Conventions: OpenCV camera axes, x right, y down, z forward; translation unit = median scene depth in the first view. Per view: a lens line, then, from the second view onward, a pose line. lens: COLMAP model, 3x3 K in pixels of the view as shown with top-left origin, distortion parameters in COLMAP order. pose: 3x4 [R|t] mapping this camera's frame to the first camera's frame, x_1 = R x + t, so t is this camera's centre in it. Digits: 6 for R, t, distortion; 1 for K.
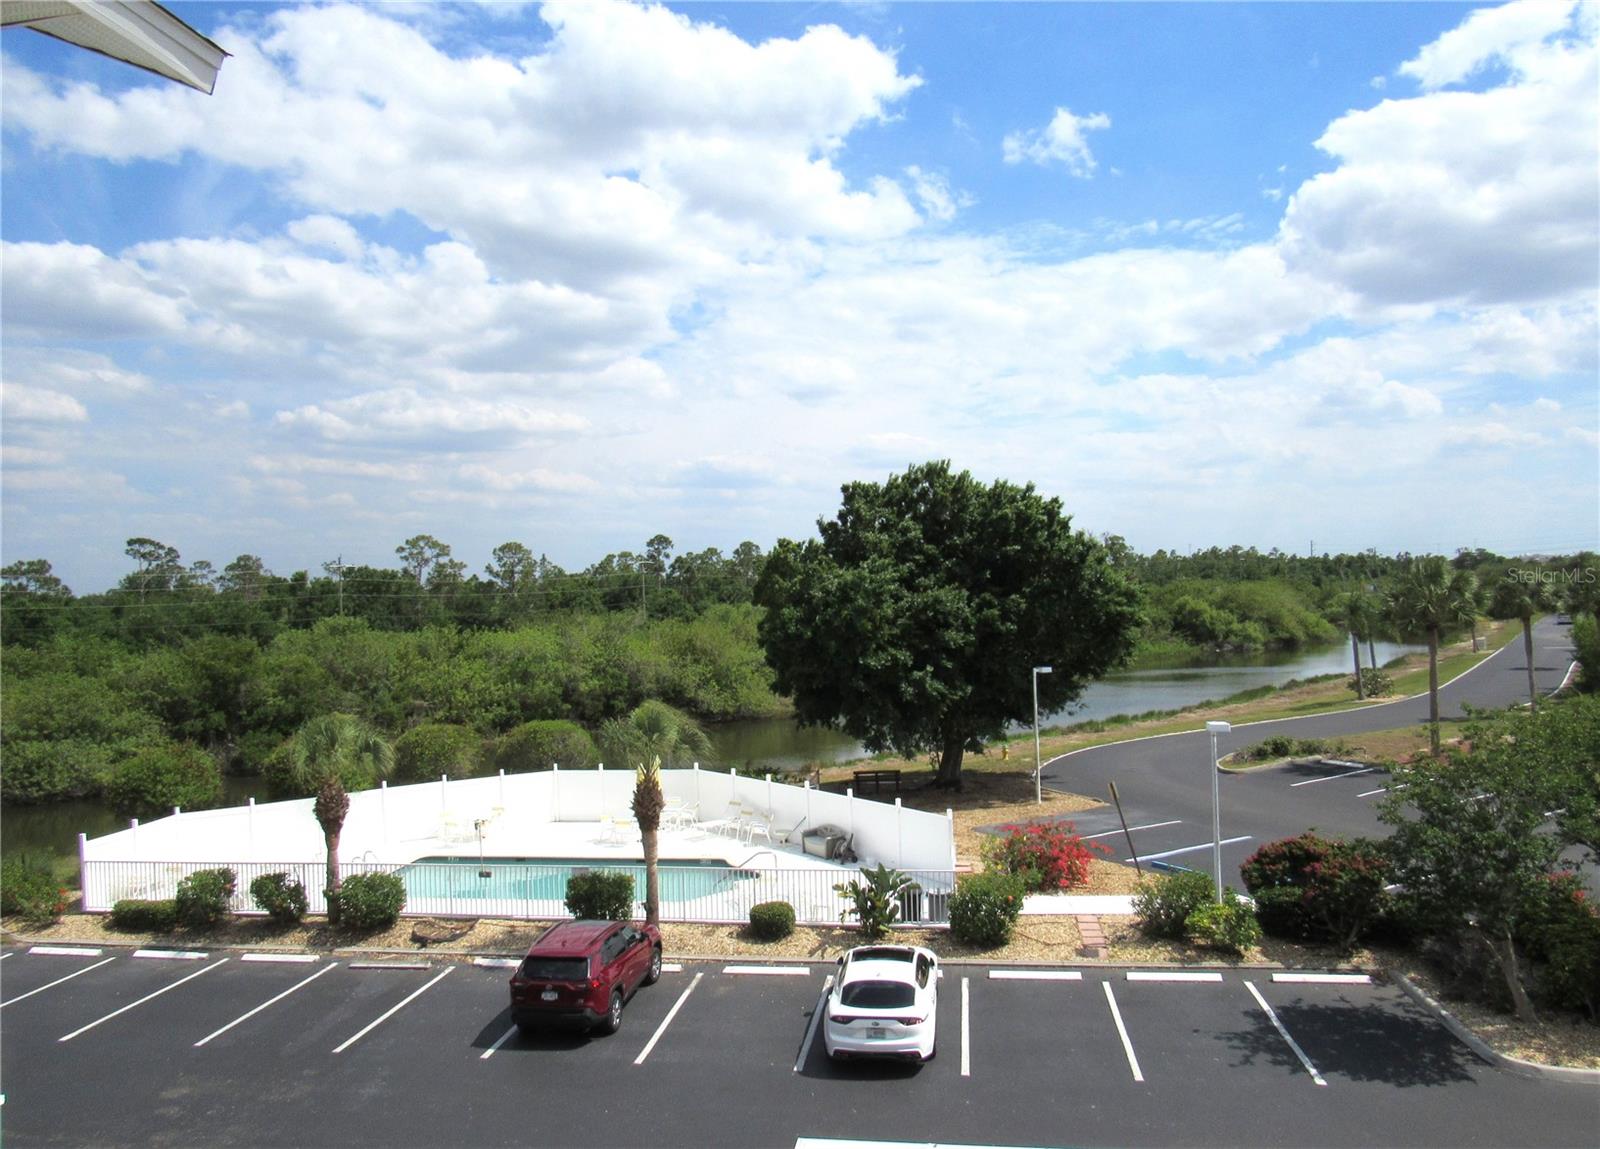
lens RADIAL K [[1148.1, 0, 800.0], [0, 1148.1, 574.5], [0, 0, 1]] dist [-0.057921, 0.008433]
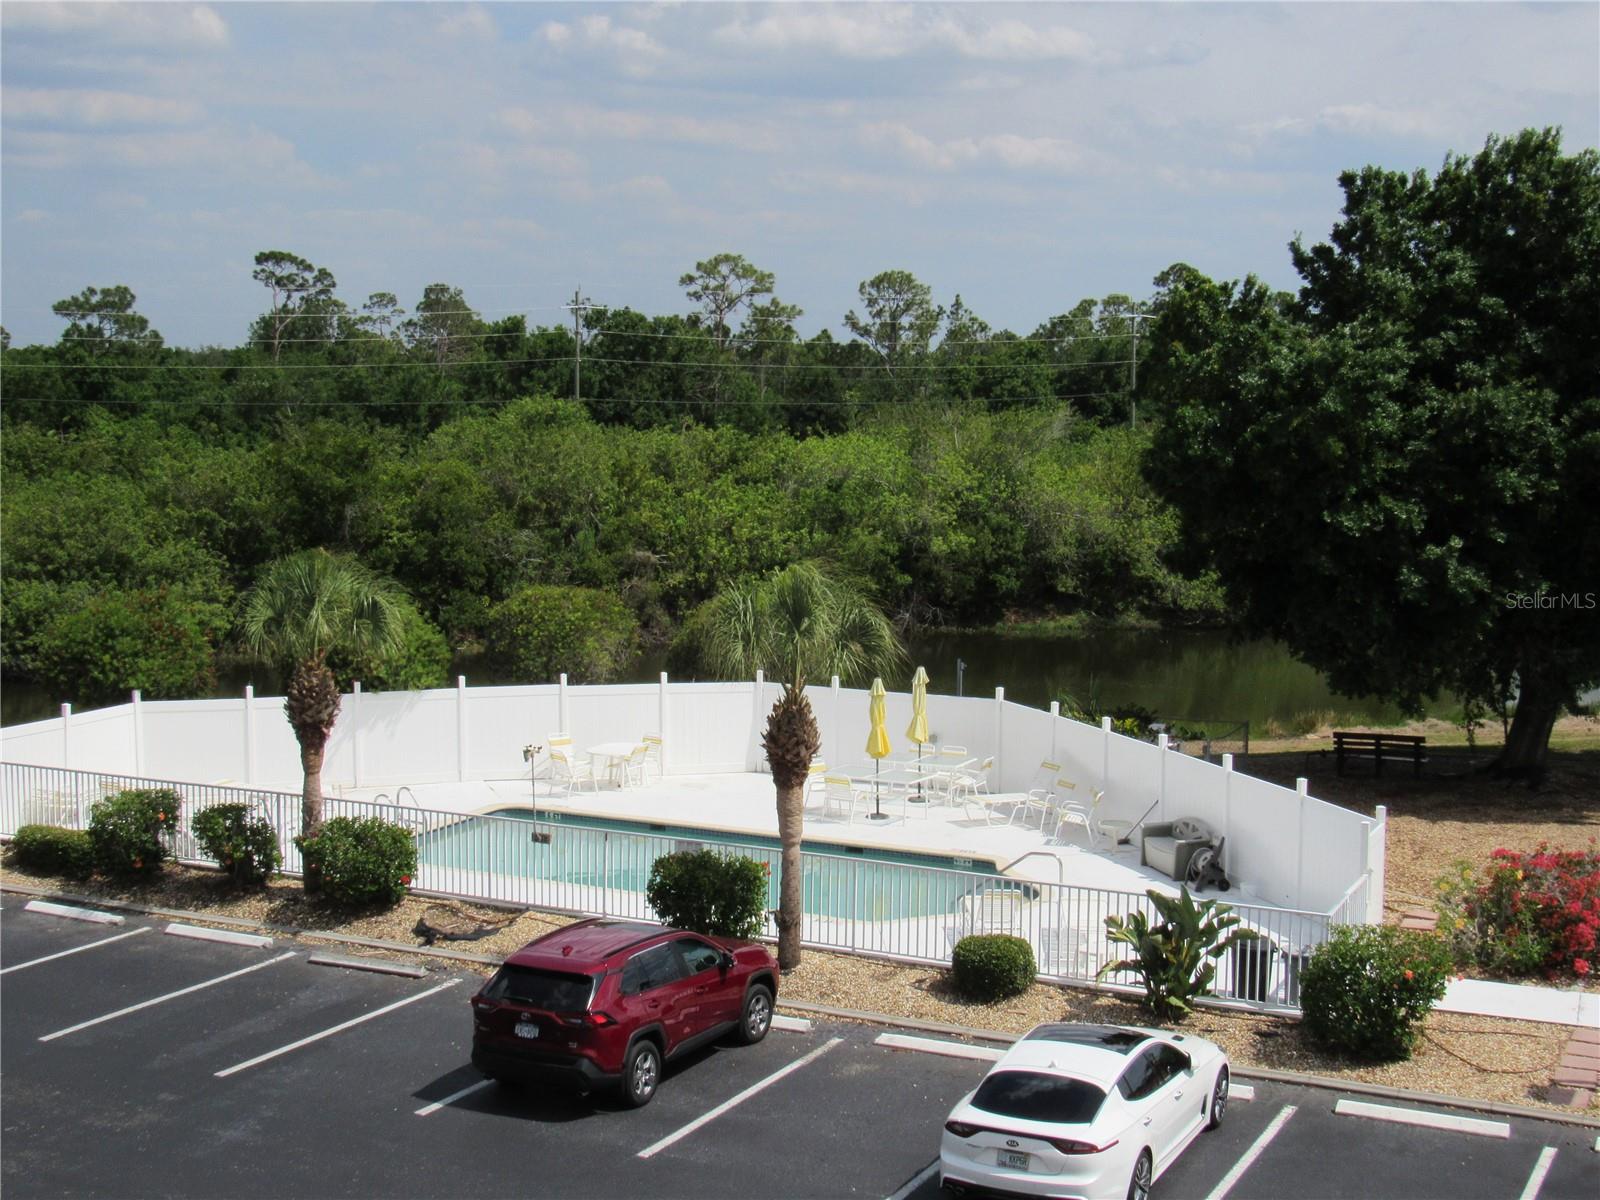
lens RADIAL K [[2243.5, 0, 800.0], [0, 2243.5, 600.0], [0, 0, 1]] dist [-0.173182, 0.326655]
pose [[0.946851, 0.068026, -0.314398, 0.145404], [-0.031176, 0.992189, 0.120787, -0.001739], [0.320159, -0.104565, 0.941575, -0.022379]]
